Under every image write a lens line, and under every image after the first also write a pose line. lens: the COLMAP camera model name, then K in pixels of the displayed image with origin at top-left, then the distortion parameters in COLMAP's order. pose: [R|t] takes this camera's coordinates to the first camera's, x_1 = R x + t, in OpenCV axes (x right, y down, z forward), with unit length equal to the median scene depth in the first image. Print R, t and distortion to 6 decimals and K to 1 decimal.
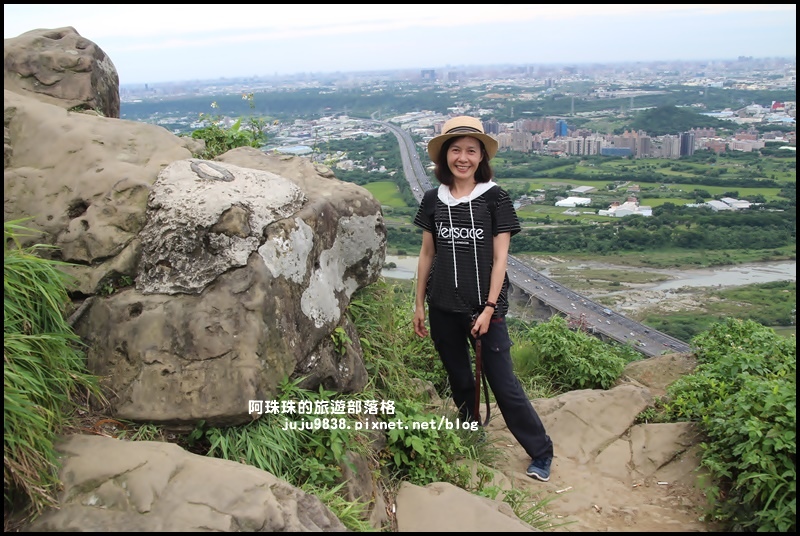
lens RADIAL K [[642.6, 0, 400.0], [0, 642.6, 268.0], [0, 0, 1]] dist [-0.132841, 0.116442]
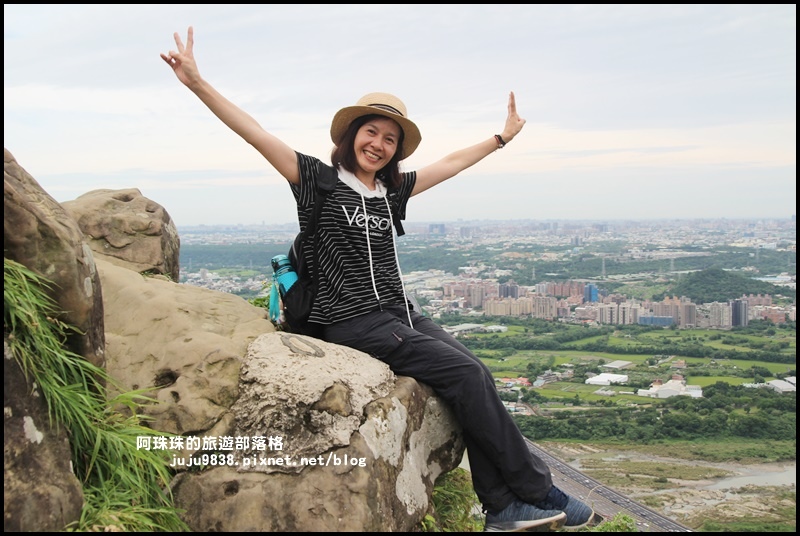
lens RADIAL K [[759.3, 0, 400.0], [0, 759.3, 268.0], [0, 0, 1]] dist [-0.114174, 0.151266]
pose [[0.999620, 0.027320, -0.003743, -0.114440], [-0.027419, 0.970290, -0.240385, 0.005654], [-0.002936, 0.240396, 0.970670, -0.126387]]
